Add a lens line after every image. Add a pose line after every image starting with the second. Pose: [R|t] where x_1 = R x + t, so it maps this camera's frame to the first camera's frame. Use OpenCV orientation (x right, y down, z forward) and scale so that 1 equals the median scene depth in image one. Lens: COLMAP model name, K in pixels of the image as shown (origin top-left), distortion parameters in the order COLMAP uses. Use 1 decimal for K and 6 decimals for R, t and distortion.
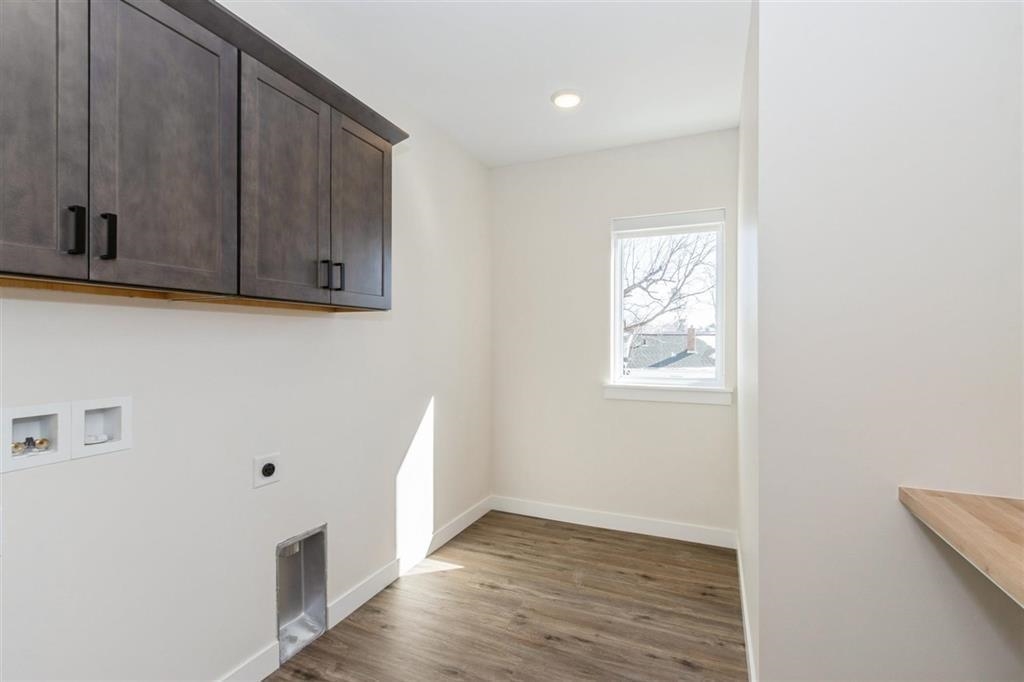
lens RADIAL K [[475.3, 0, 507.3], [0, 475.3, 327.8], [0, 0, 1]] dist [0.001740, 0.000025]
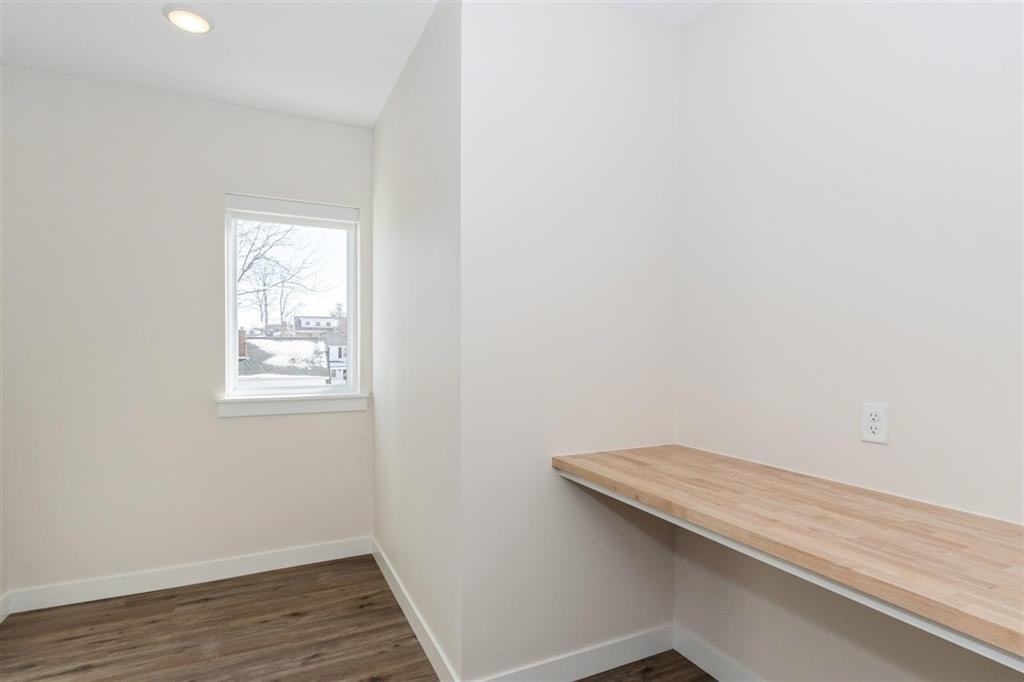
lens RADIAL K [[521.1, 0, 509.2], [0, 521.1, 340.8], [0, 0, 1]] dist [-0.000958, -0.001398]
pose [[0.645284, 0.007256, 0.763908, -0.175313], [-0.022220, 0.999710, 0.009273, 0.002595], [-0.763619, -0.022958, 0.645259, 0.085864]]
